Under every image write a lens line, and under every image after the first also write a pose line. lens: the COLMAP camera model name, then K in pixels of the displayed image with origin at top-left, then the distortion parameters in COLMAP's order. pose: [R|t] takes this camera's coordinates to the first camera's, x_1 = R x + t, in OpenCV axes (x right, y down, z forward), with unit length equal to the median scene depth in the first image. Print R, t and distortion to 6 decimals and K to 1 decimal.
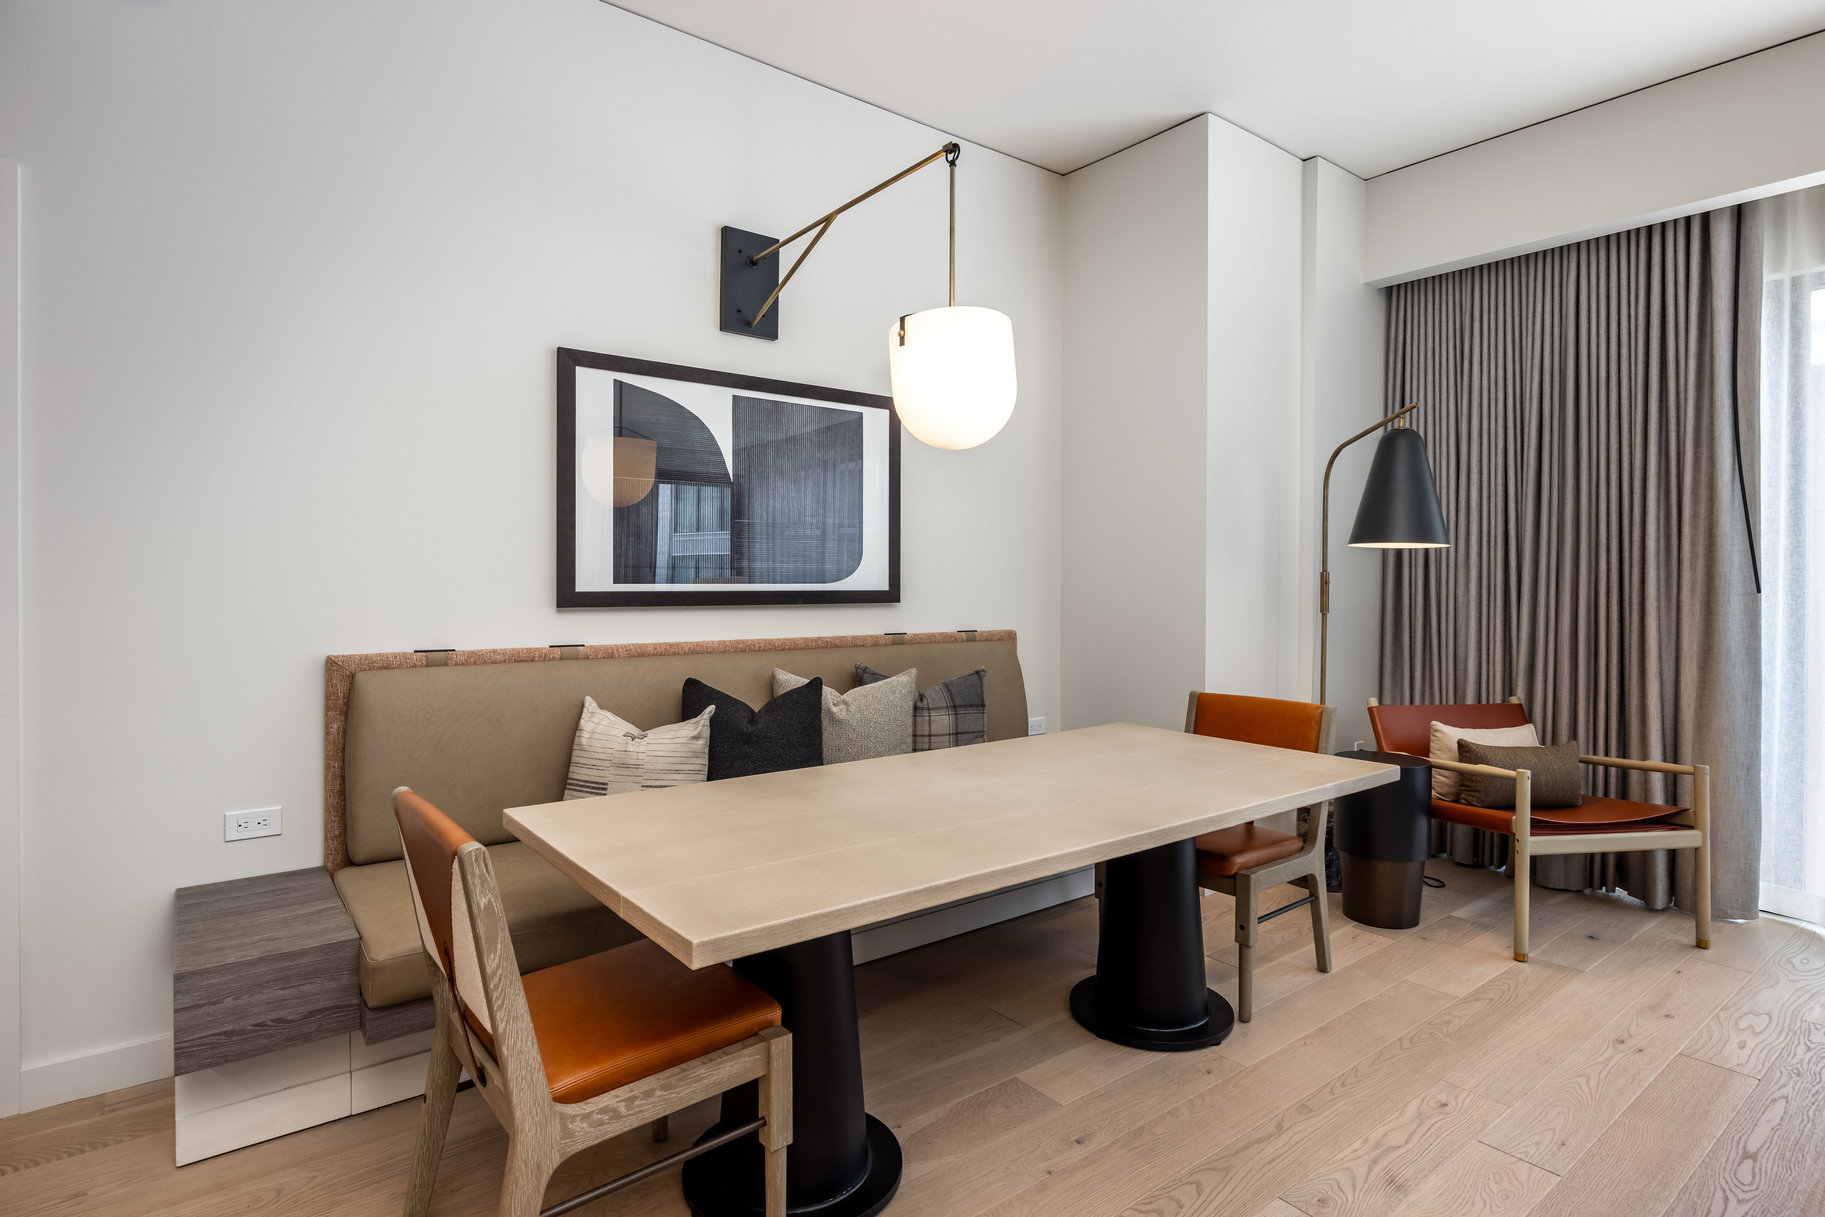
lens RADIAL K [[910.2, 0, 979.4], [0, 910.2, 571.2], [0, 0, 1]] dist [-0.023226, -0.000096]
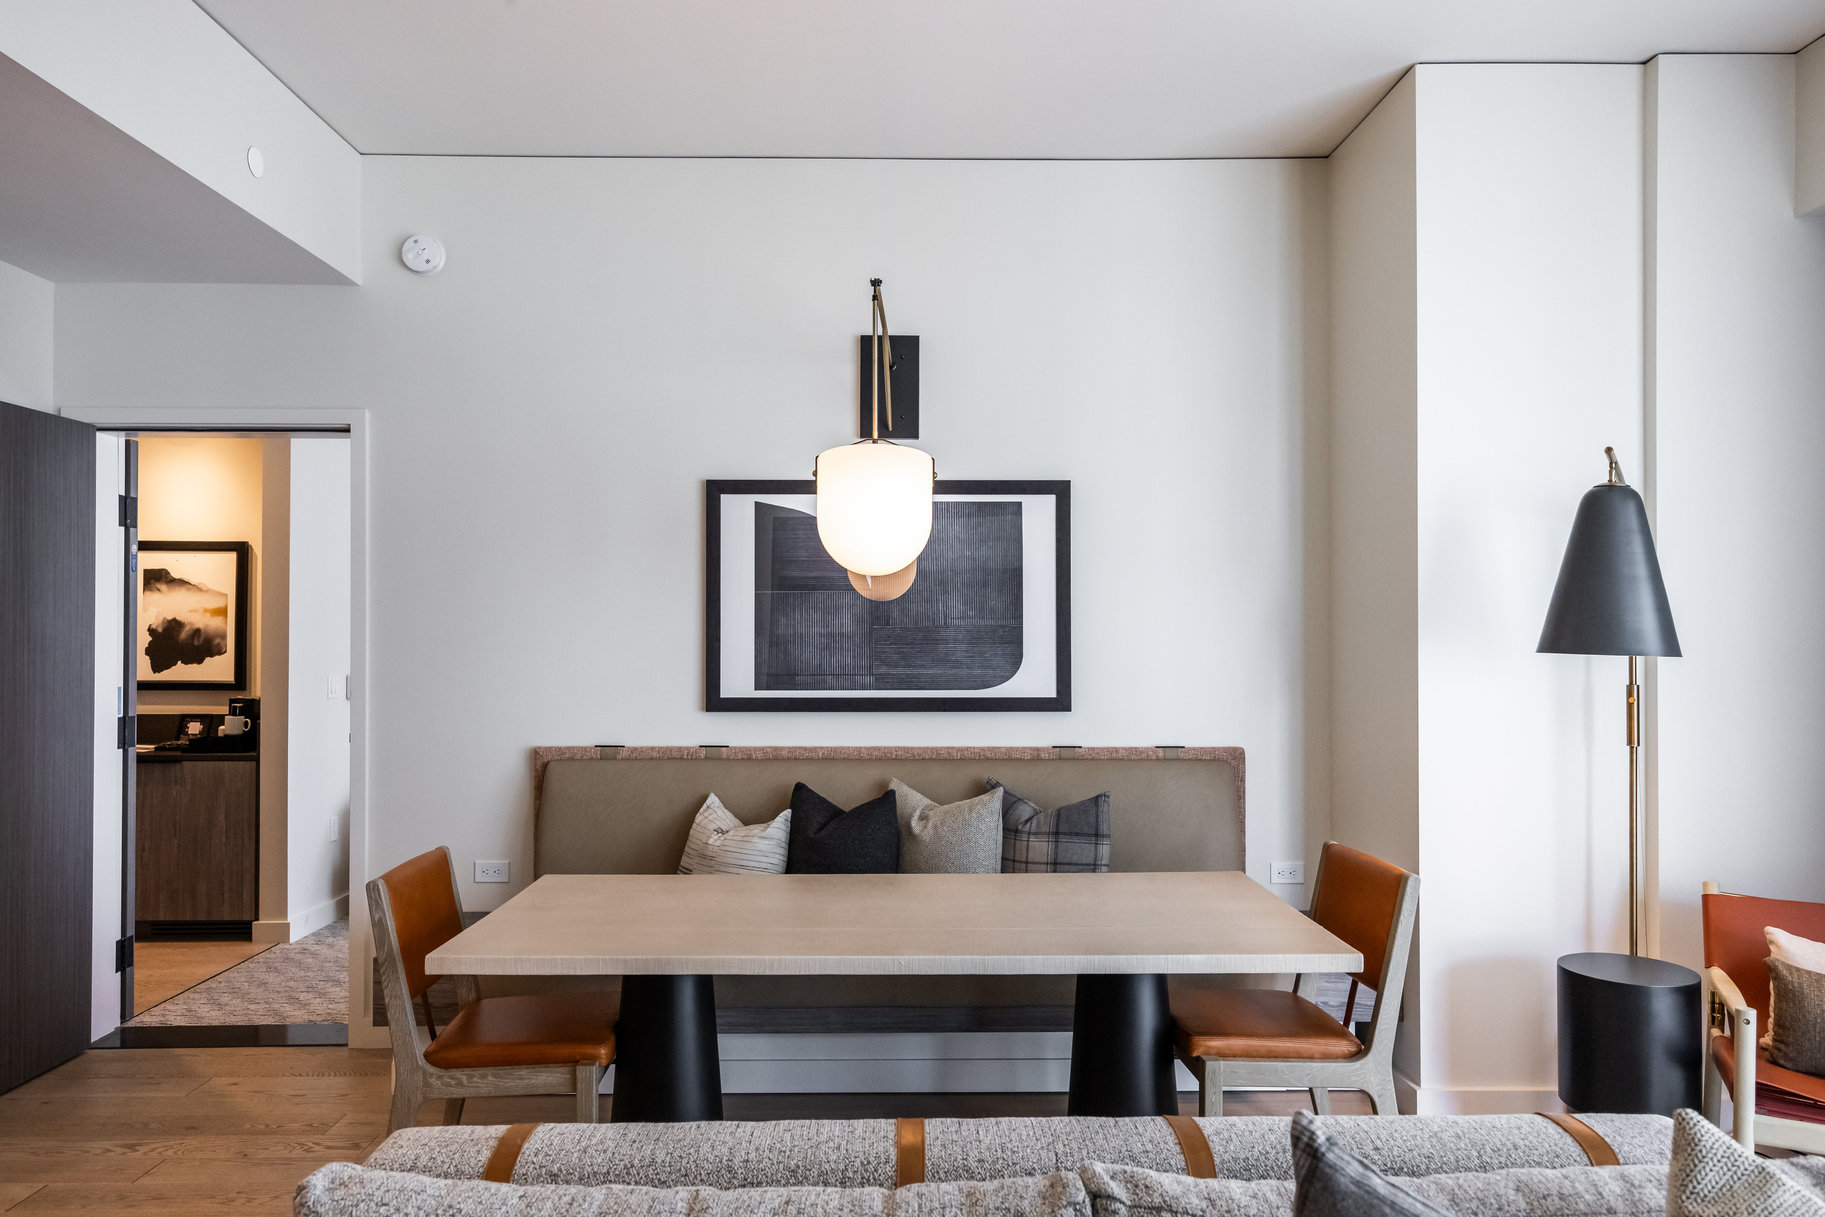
lens RADIAL K [[1252.7, 0, 908.1], [0, 1252.7, 620.3], [0, 0, 1]] dist [-0.001853, -0.001966]
pose [[0.792471, -0.011101, -0.609809, 0.646167], [0.008444, 0.999938, -0.007229, -0.056766], [0.609852, 0.000580, 0.792515, -0.075487]]
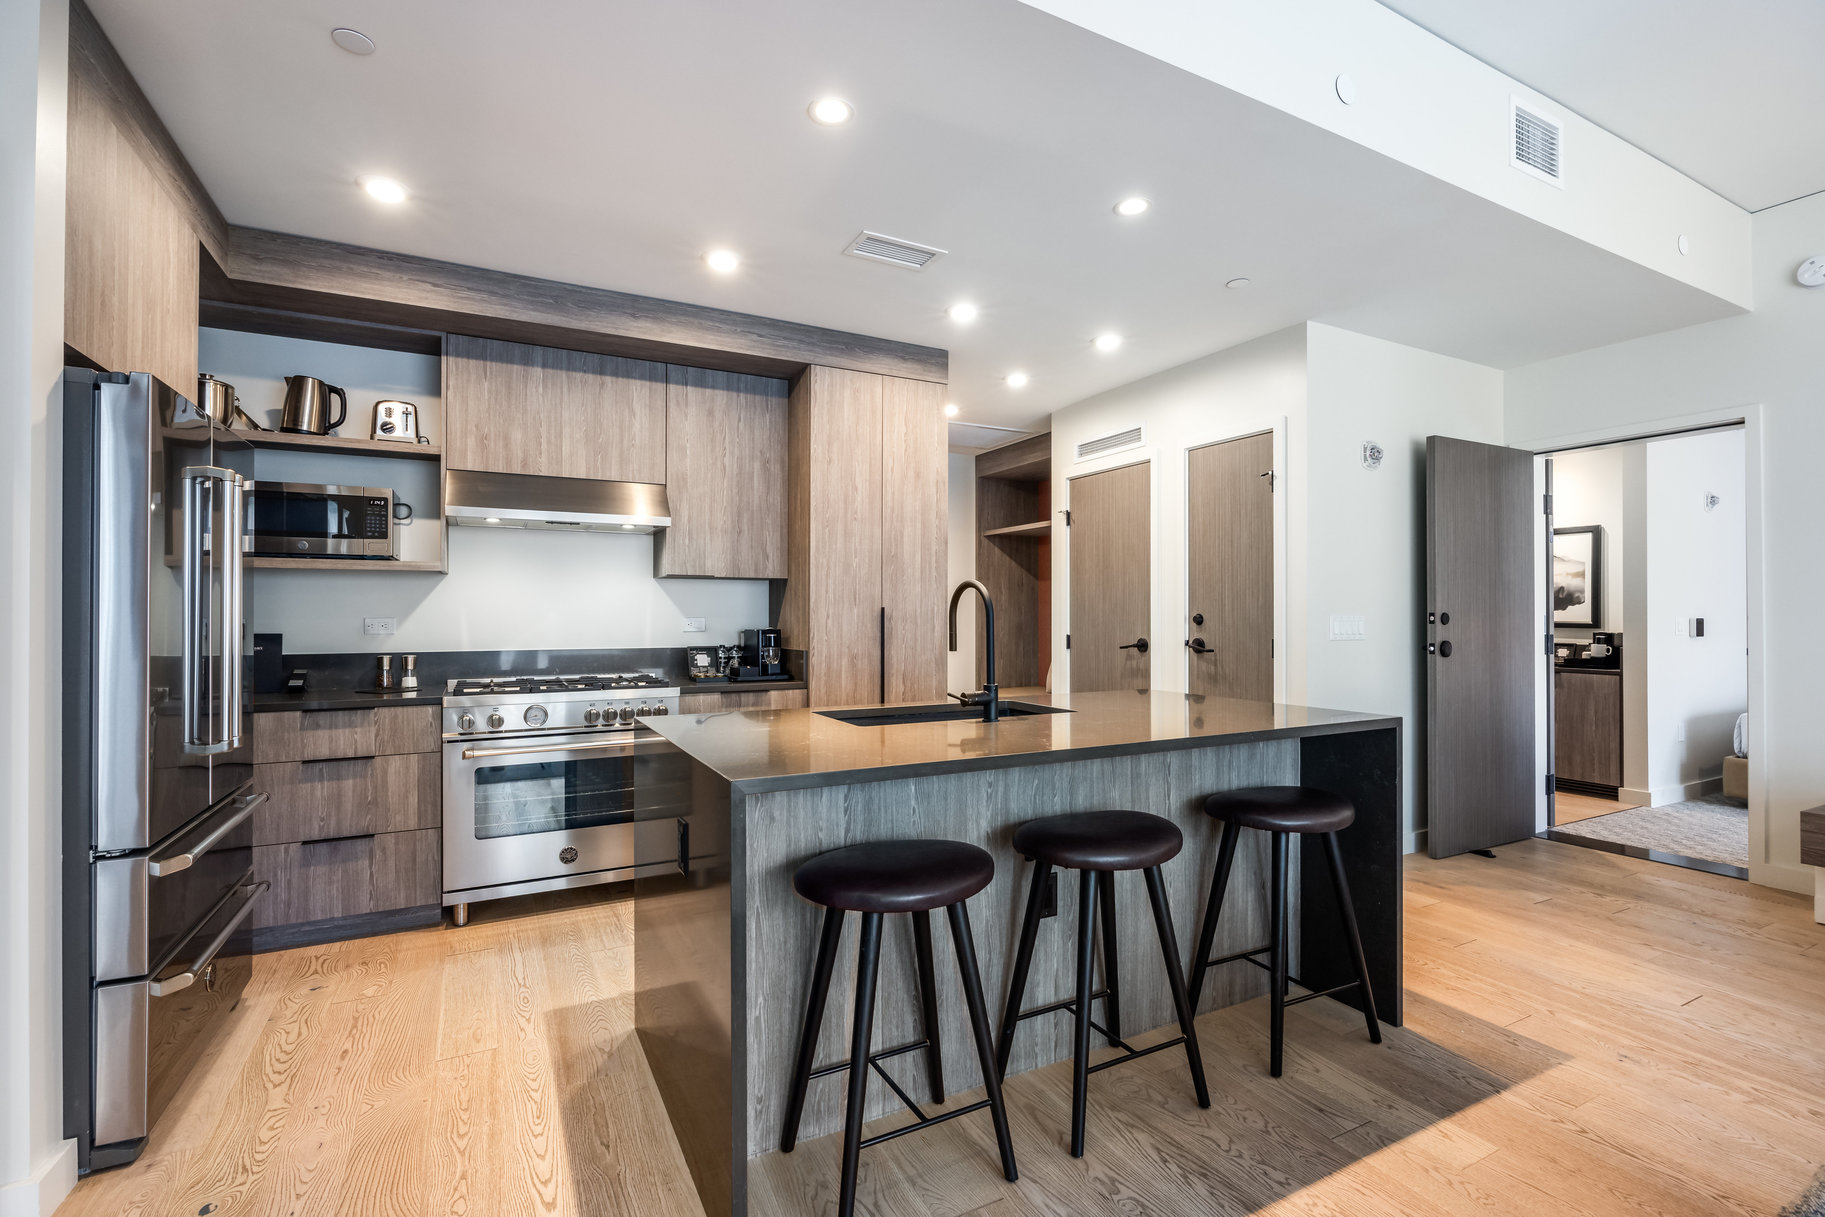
lens RADIAL K [[822.3, 0, 912.9], [0, 822.3, 610.4], [0, 0, 1]] dist [-0.004628, 0.000325]
pose [[-0.183516, -0.012182, -0.982941, 0.734321], [0.007233, 0.999879, -0.013743, 0.008100], [0.982990, -0.009631, -0.183406, -0.359136]]
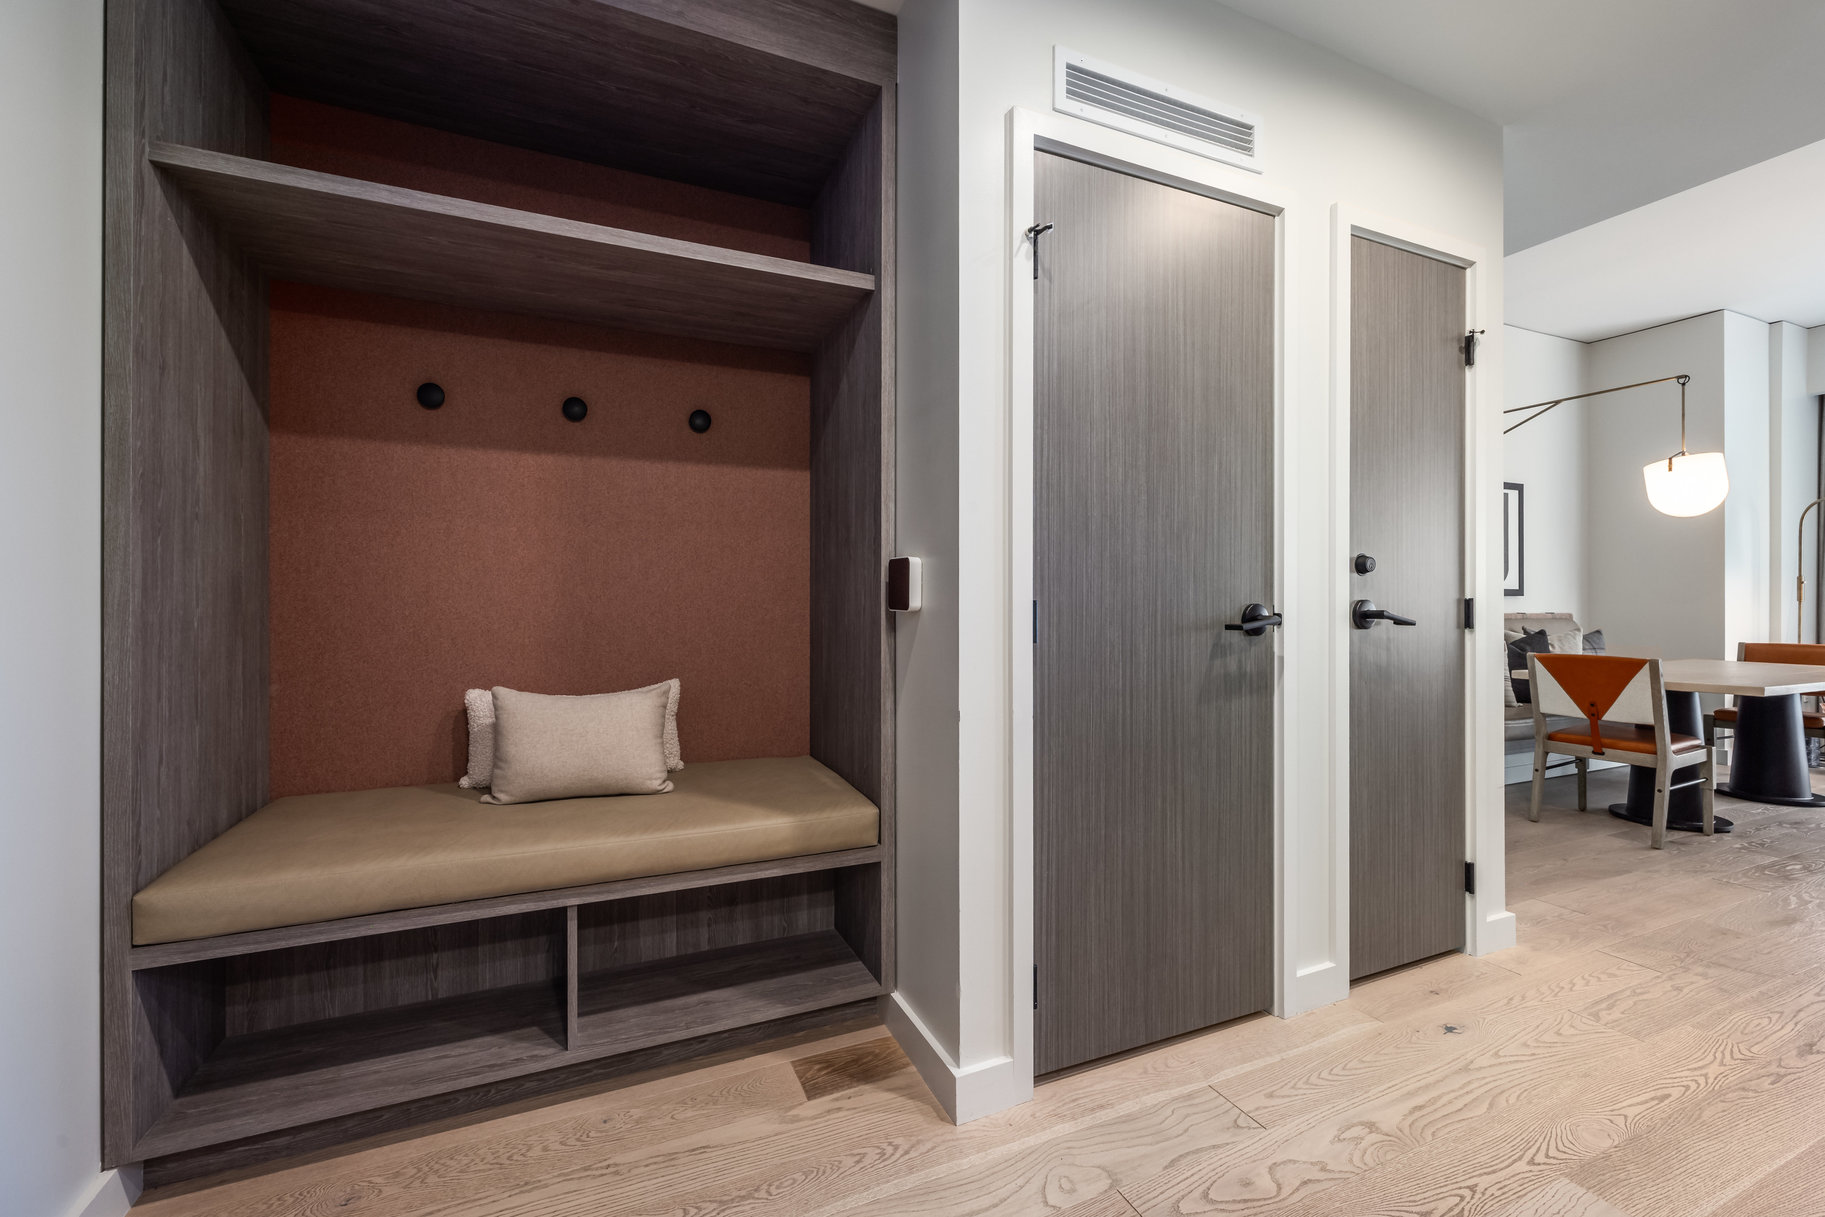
lens RADIAL K [[772.3, 0, 968.5], [0, 772.3, 605.9], [0, 0, 1]] dist [-0.000205, -0.000034]
pose [[0.975350, -0.004029, -0.220628, -1.018848], [0.006694, 0.999913, 0.011337, 0.035557], [0.220563, -0.012534, 0.975292, -0.926461]]
